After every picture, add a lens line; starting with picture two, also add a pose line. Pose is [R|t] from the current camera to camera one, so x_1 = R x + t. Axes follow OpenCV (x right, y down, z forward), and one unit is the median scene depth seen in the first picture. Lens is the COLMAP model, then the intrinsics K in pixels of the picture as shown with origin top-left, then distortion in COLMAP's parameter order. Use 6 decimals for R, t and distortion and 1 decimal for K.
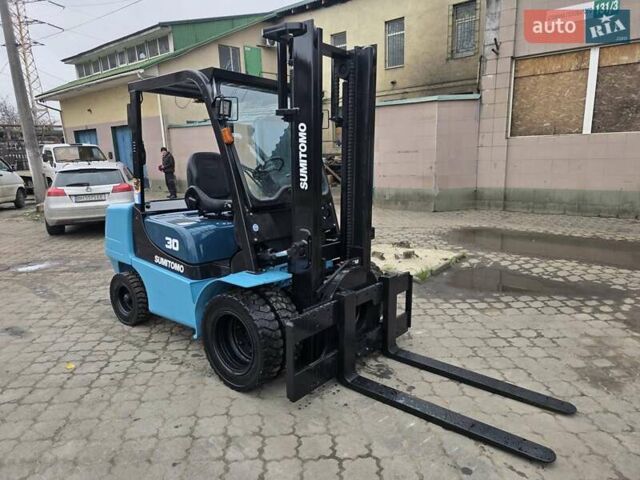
lens RADIAL K [[422.0, 0, 320.0], [0, 422.0, 240.0], [0, 0, 1]] dist [0.043094, -0.003062]
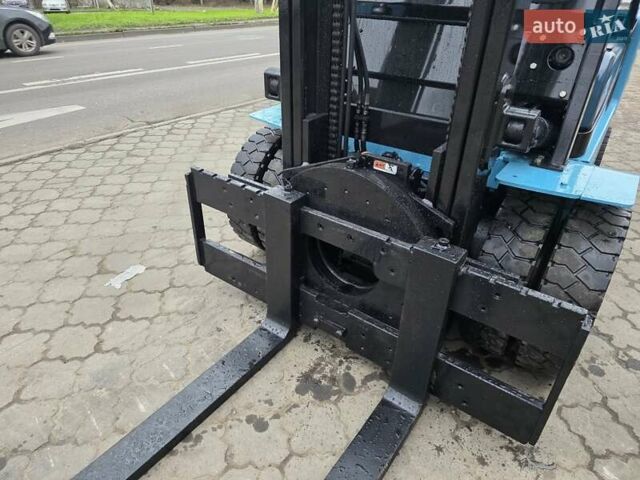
lens RADIAL K [[422.7, 0, 319.3], [0, 422.7, 246.5], [0, 0, 1]] dist [0.060358, -0.047822]
pose [[0.054239, 0.535662, -0.842689, 0.447215], [-0.202378, 0.832313, 0.516041, -0.079034], [0.977804, 0.142552, 0.153550, 0.819771]]
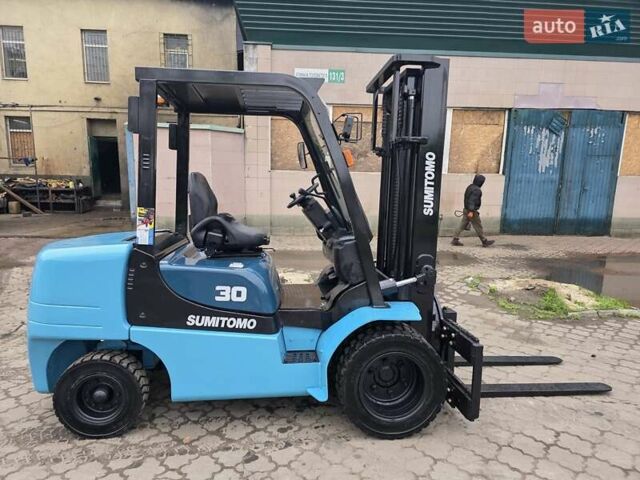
lens RADIAL K [[422.7, 0, 319.3], [0, 422.7, 246.5], [0, 0, 1]] dist [0.060358, -0.047822]
pose [[0.717516, -0.070495, 0.692965, -0.774074], [0.106160, 0.994310, -0.008771, -0.052229], [-0.688404, 0.079859, 0.720918, 0.360760]]
